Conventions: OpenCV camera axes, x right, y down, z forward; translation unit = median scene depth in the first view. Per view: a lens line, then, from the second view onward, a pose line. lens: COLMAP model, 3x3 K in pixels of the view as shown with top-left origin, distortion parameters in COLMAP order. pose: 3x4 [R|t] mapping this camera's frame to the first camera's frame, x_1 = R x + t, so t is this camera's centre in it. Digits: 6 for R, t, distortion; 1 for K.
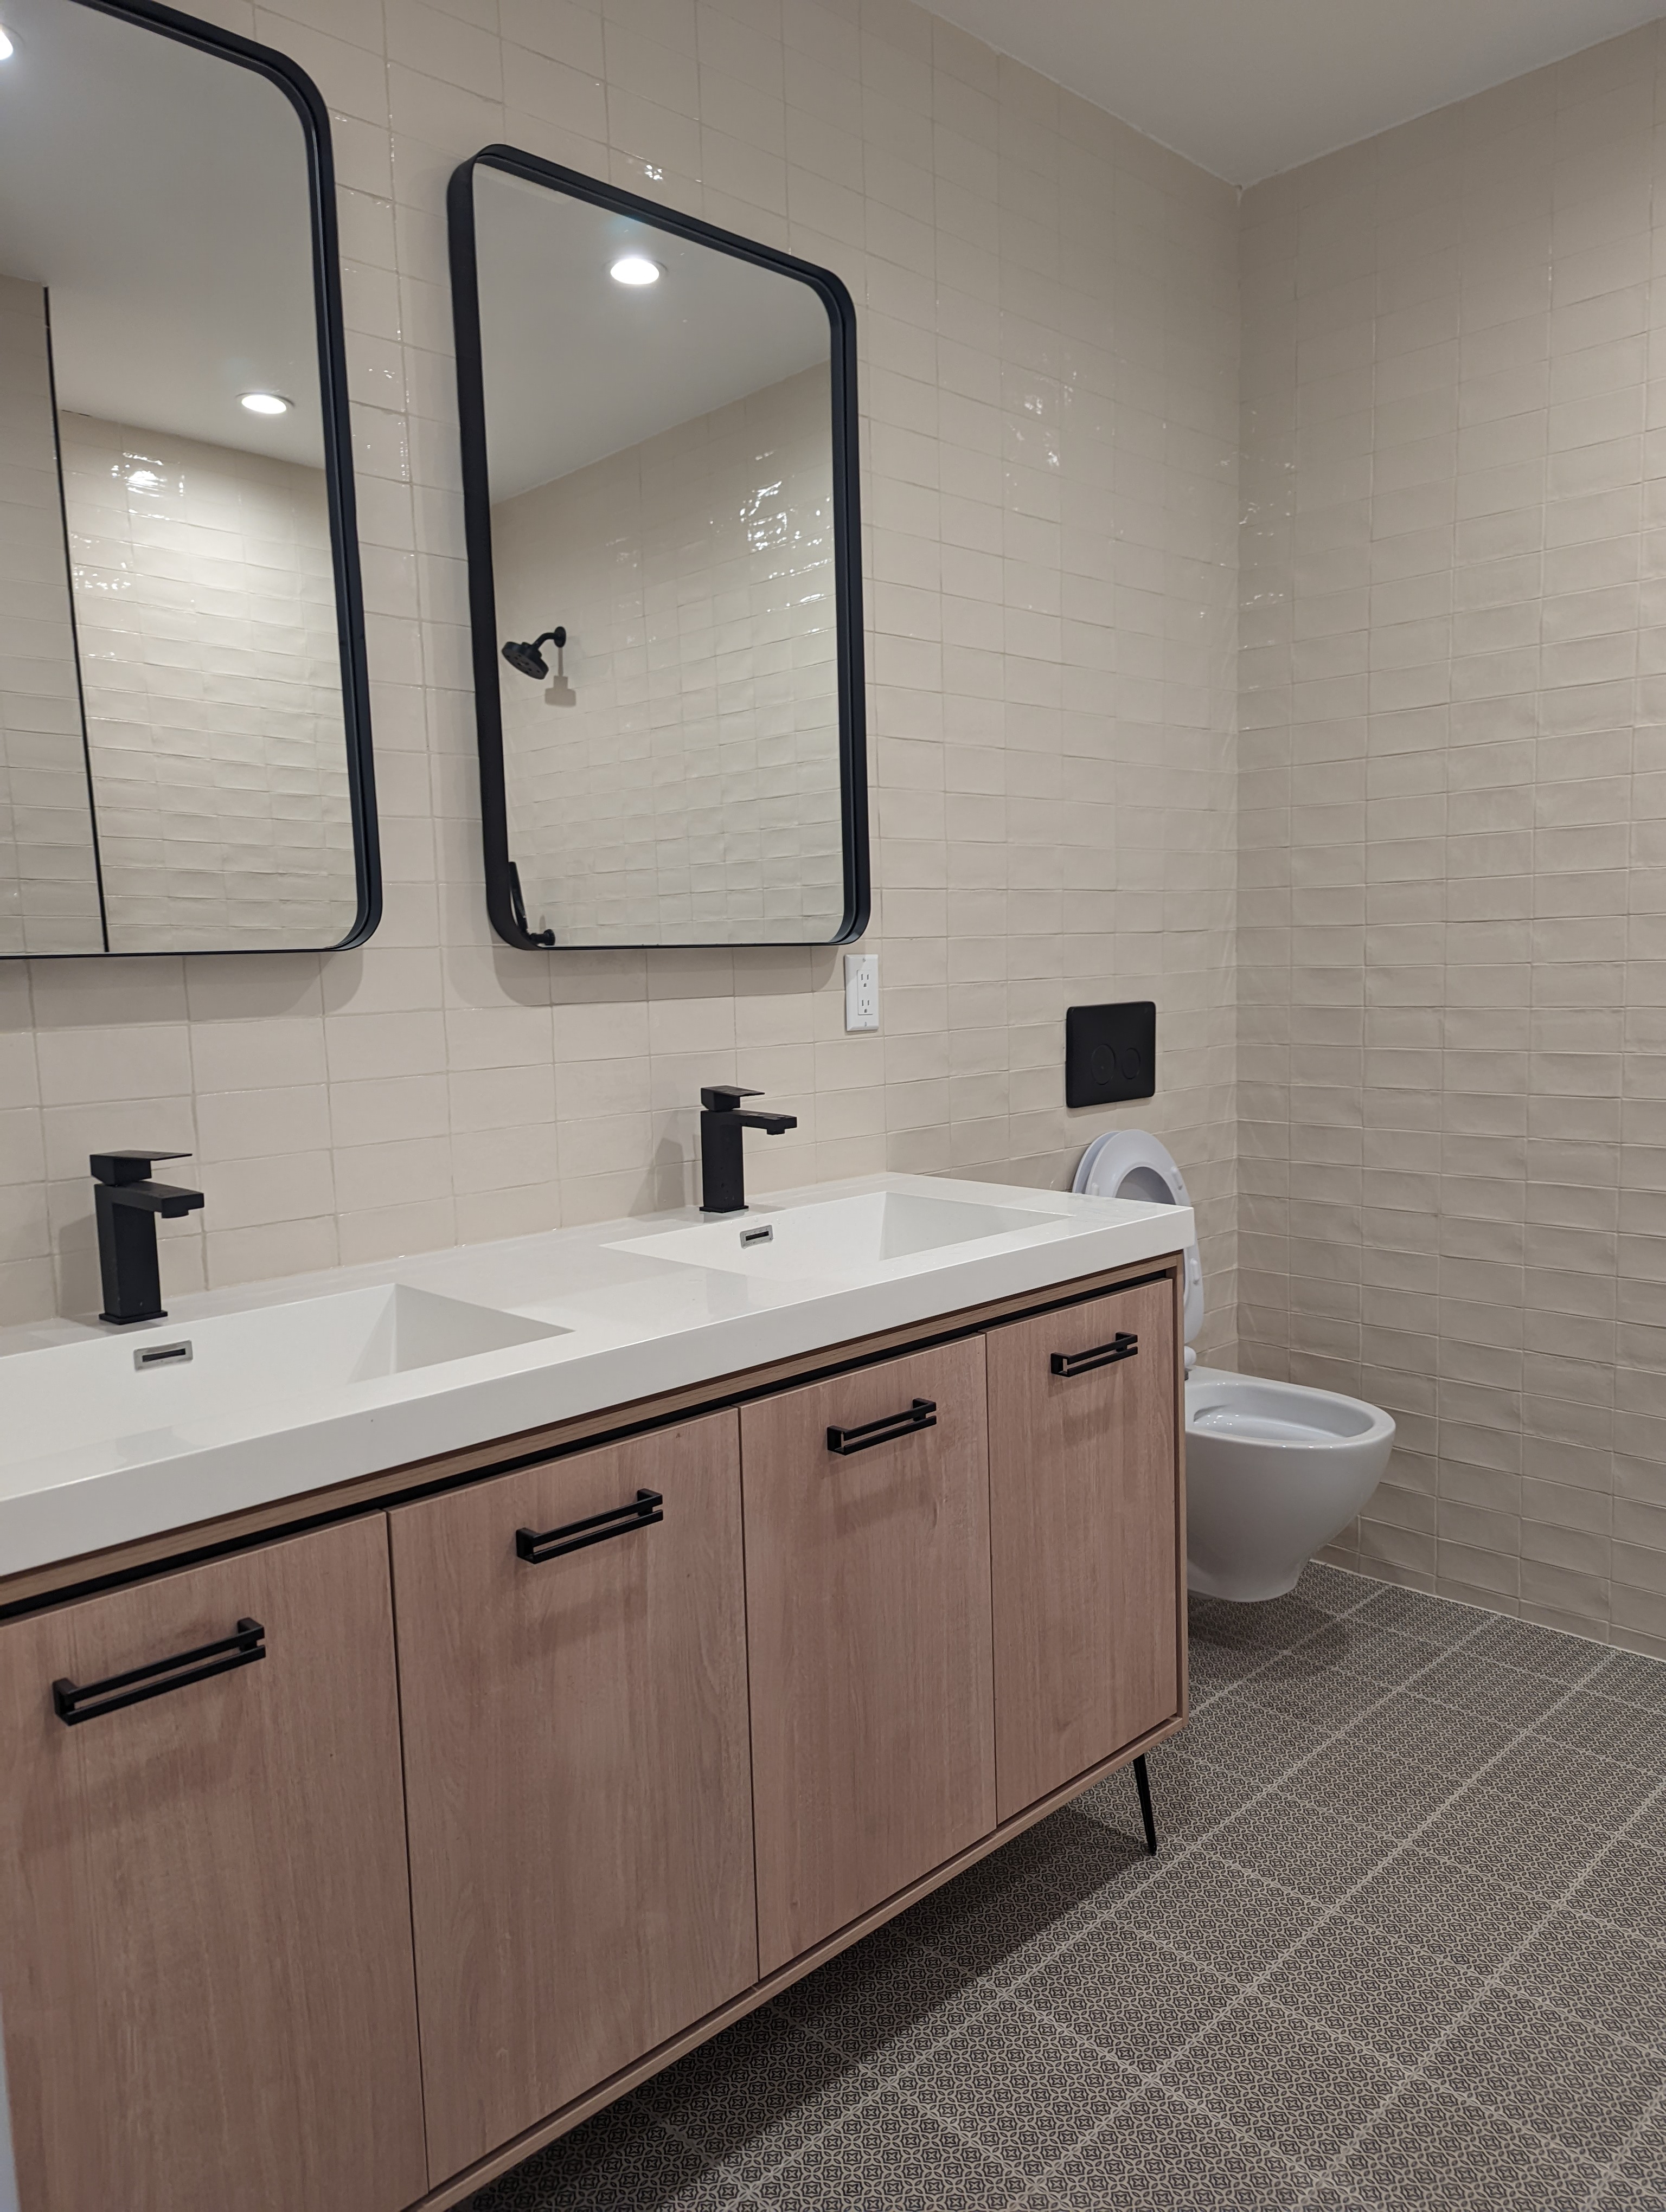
lens RADIAL K [[1537.8, 0, 856.3], [0, 1537.8, 1102.7], [0, 0, 1]] dist [0.052746, -0.036511]
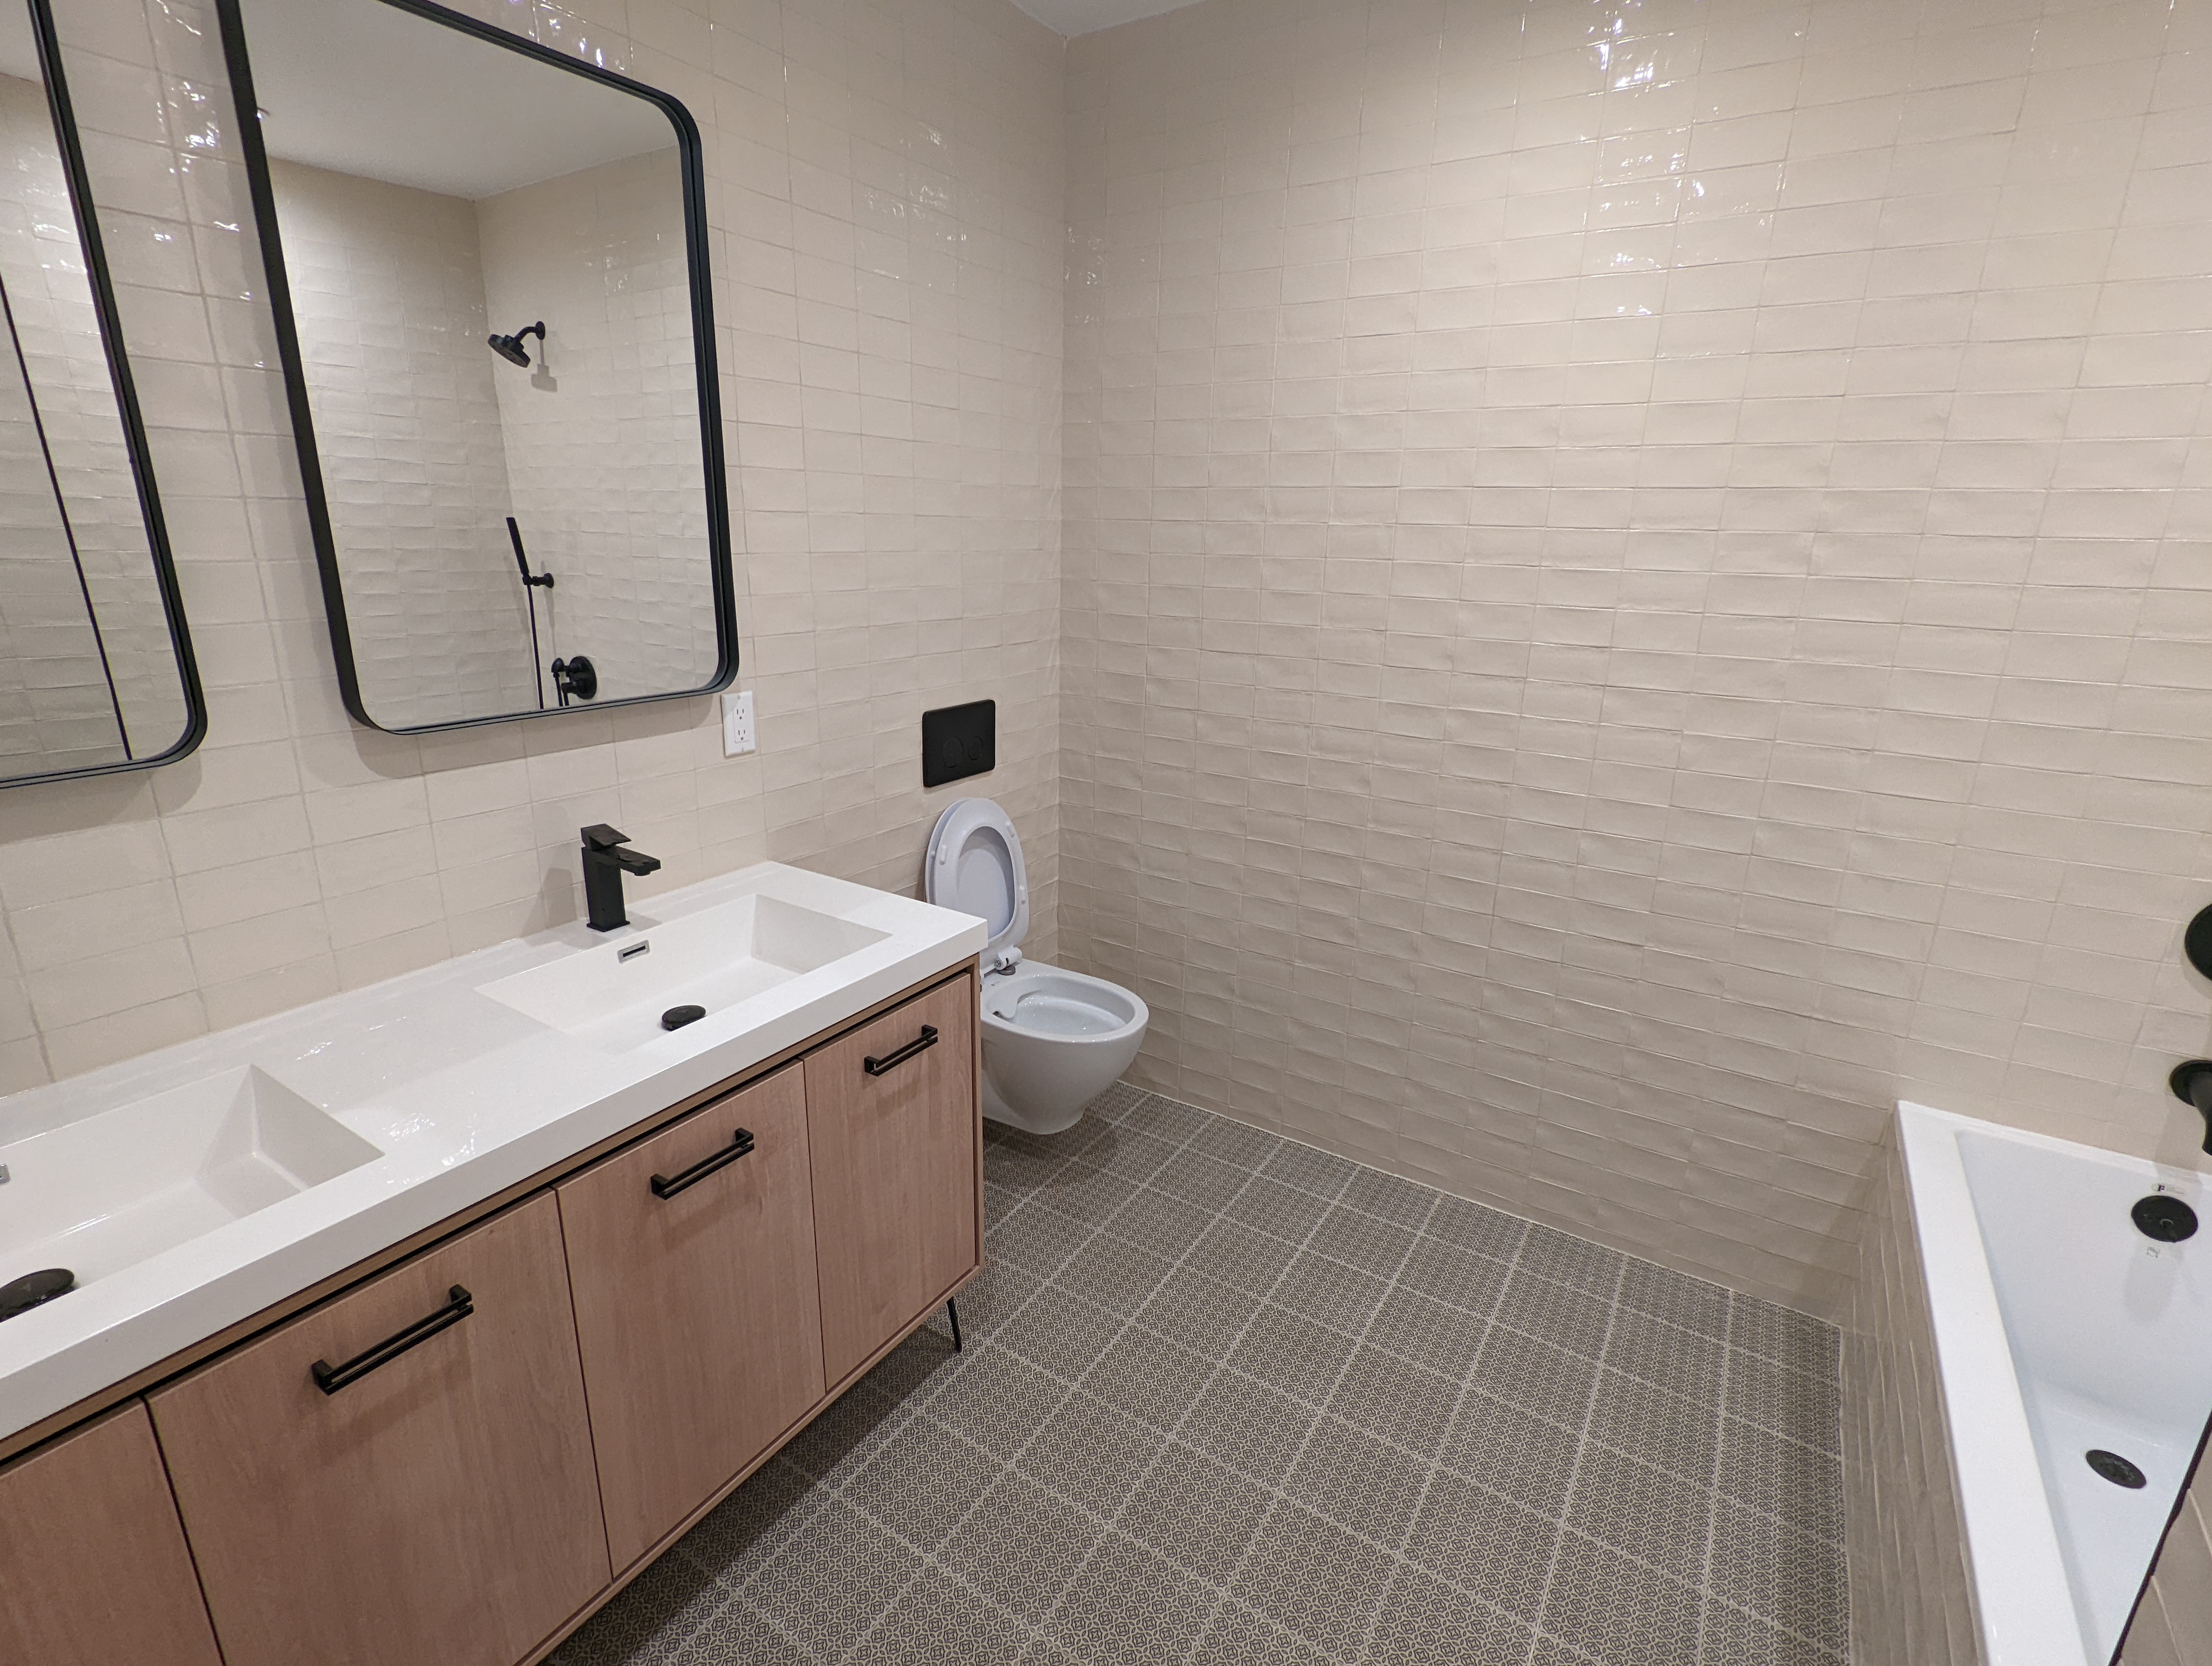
lens RADIAL K [[1043.4, 0, 1090.7], [0, 1043.4, 818.1], [0, 0, 1]] dist [0.000709, -0.001401]
pose [[0.976670, -0.014541, 0.214252, 0.111886], [-0.021576, 0.986012, 0.165273, -0.159771], [-0.213658, -0.166040, 0.962695, 0.137689]]
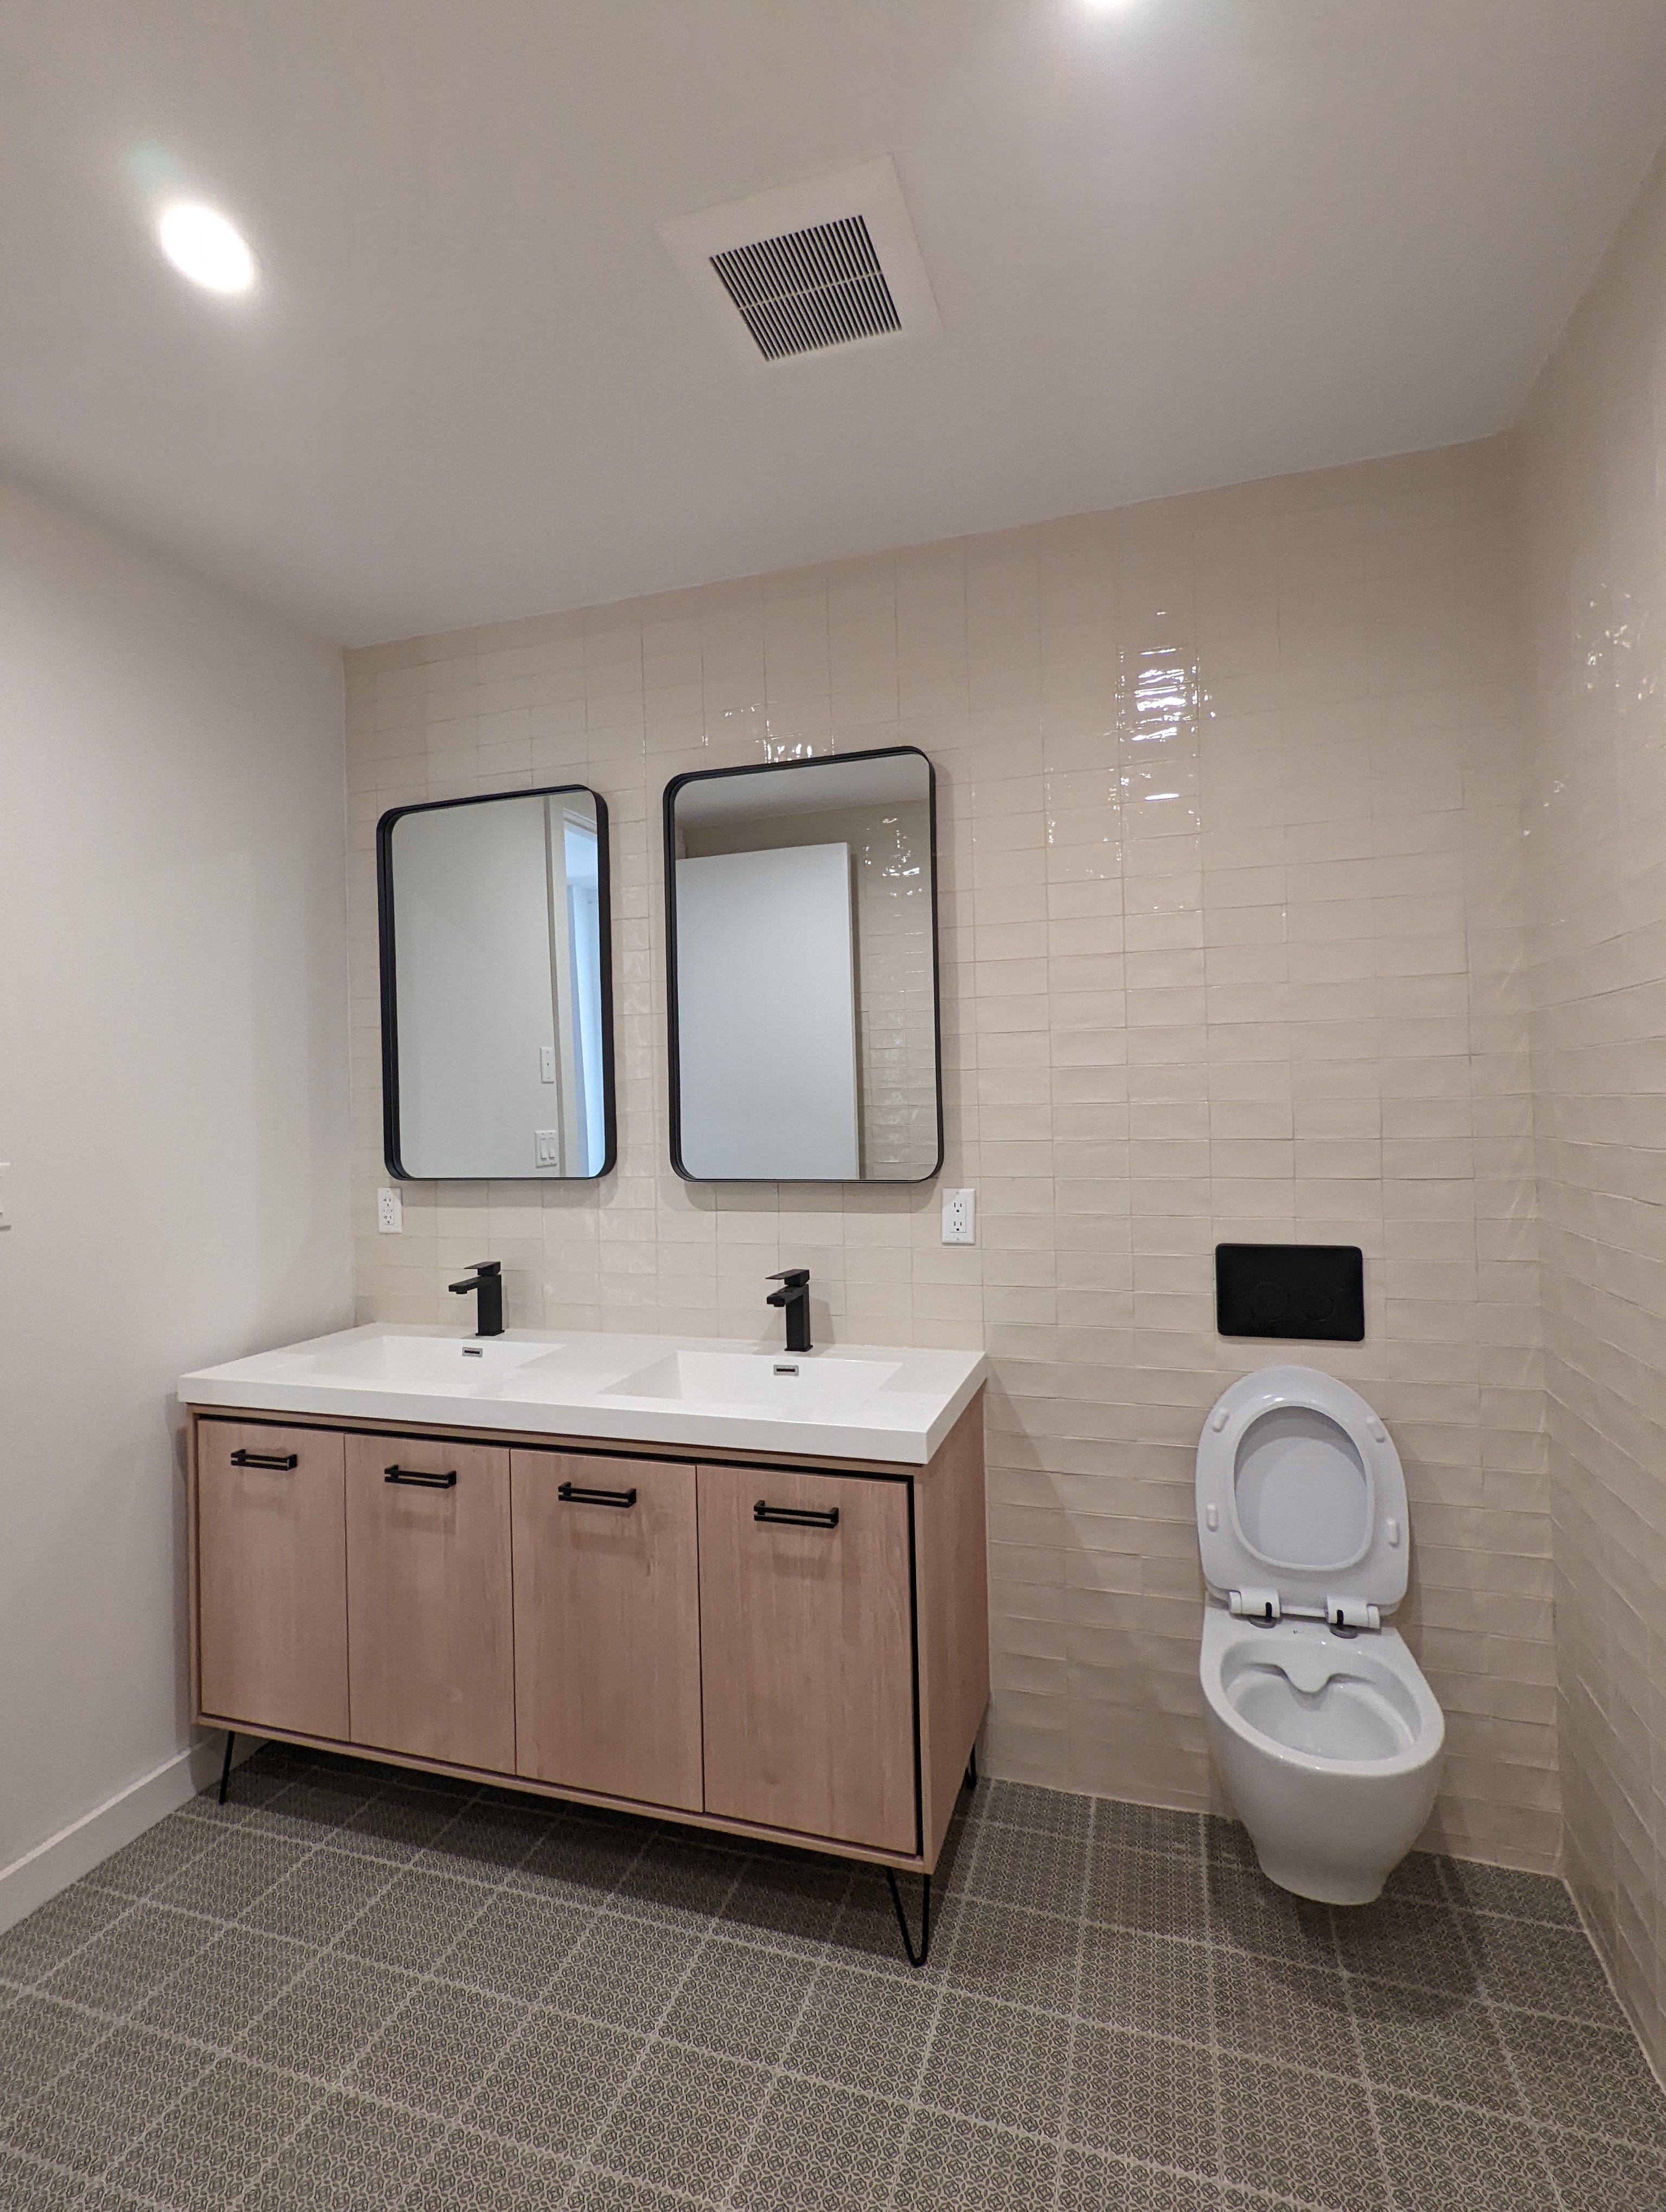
lens RADIAL K [[1043.4, 0, 838.5], [0, 1043.4, 1091.2], [0, 0, 1]] dist [0.000709, -0.001401]
pose [[0.478371, 0.004721, -0.878145, 0.876273], [-0.083533, 0.995696, -0.040152, -0.154919], [0.874176, 0.092561, 0.476706, 0.505695]]
